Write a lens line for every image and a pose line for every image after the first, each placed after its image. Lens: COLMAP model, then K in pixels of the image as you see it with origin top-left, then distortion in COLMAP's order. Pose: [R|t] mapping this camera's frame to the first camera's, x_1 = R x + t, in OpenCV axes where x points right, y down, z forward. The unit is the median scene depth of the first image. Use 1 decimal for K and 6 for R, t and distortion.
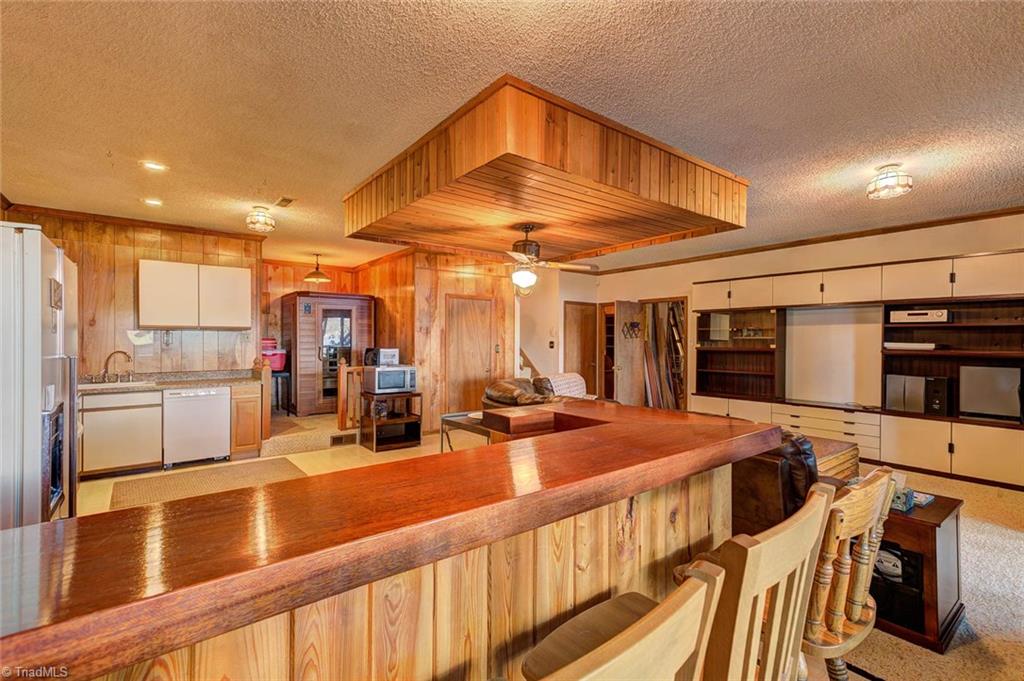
lens RADIAL K [[466.8, 0, 507.1], [0, 466.8, 342.0], [0, 0, 1]] dist [0.012163, 0.002000]
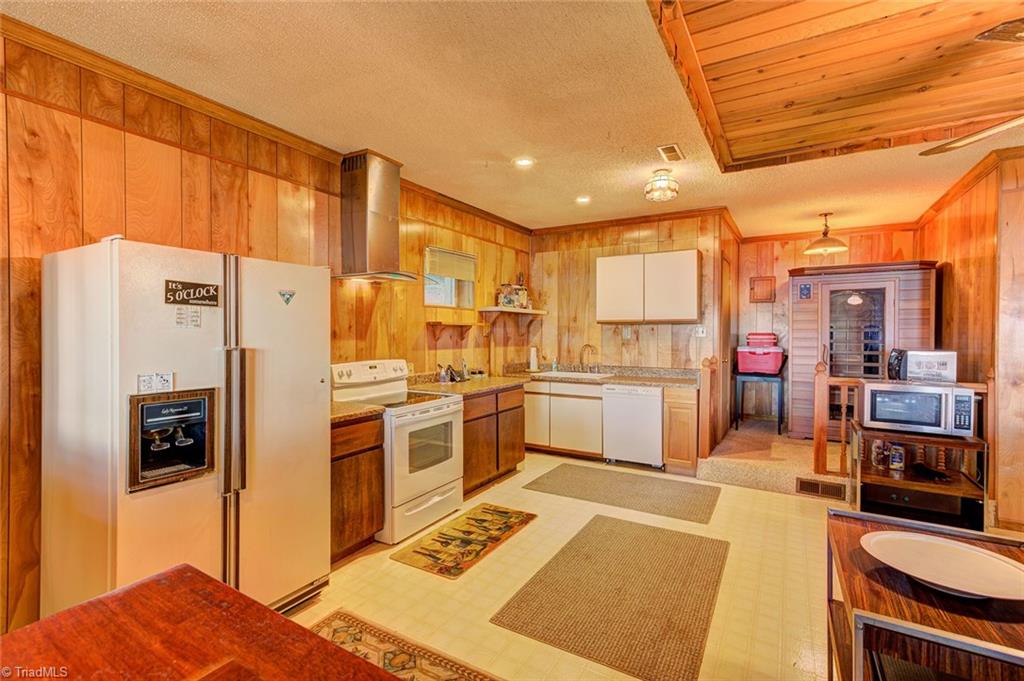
lens RADIAL K [[466.8, 0, 515.1], [0, 466.8, 336.4], [0, 0, 1]] dist [0.012163, 0.002000]
pose [[0.368521, 0.008215, -0.929583, 0.090960], [-0.004813, 0.999964, 0.006929, -0.005035], [0.929607, 0.001921, 0.368547, 0.321570]]
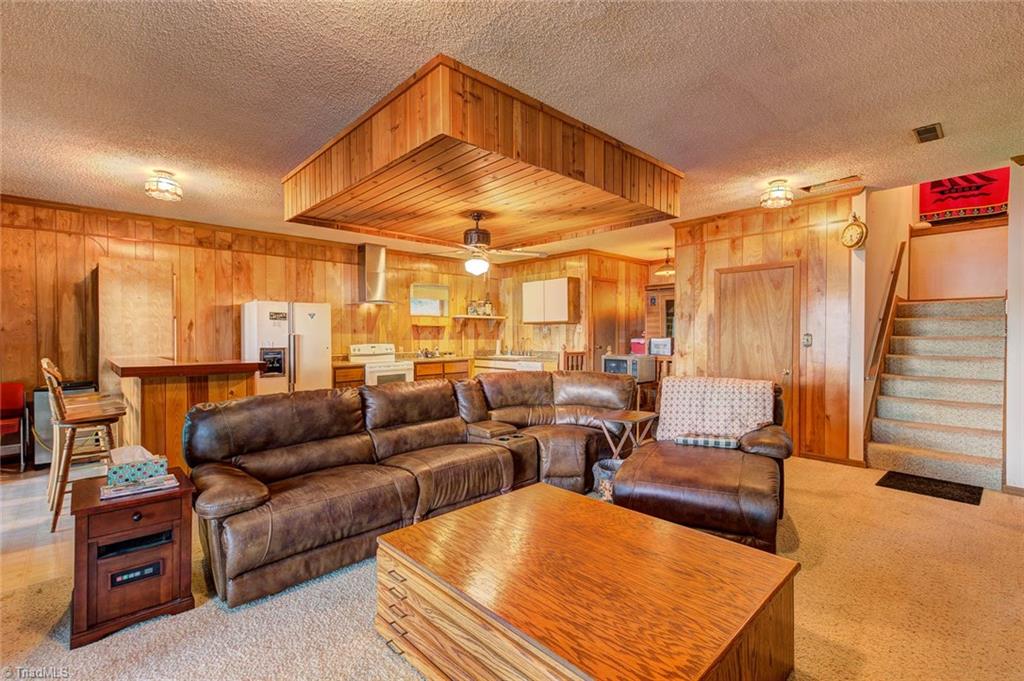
lens RADIAL K [[466.8, 0, 508.8], [0, 466.8, 338.9], [0, 0, 1]] dist [0.012163, 0.002000]
pose [[0.081502, 0.007873, -0.996642, 0.626871], [0.001572, 0.999967, 0.008028, 0.007077], [0.996672, -0.002221, 0.081487, 0.586227]]
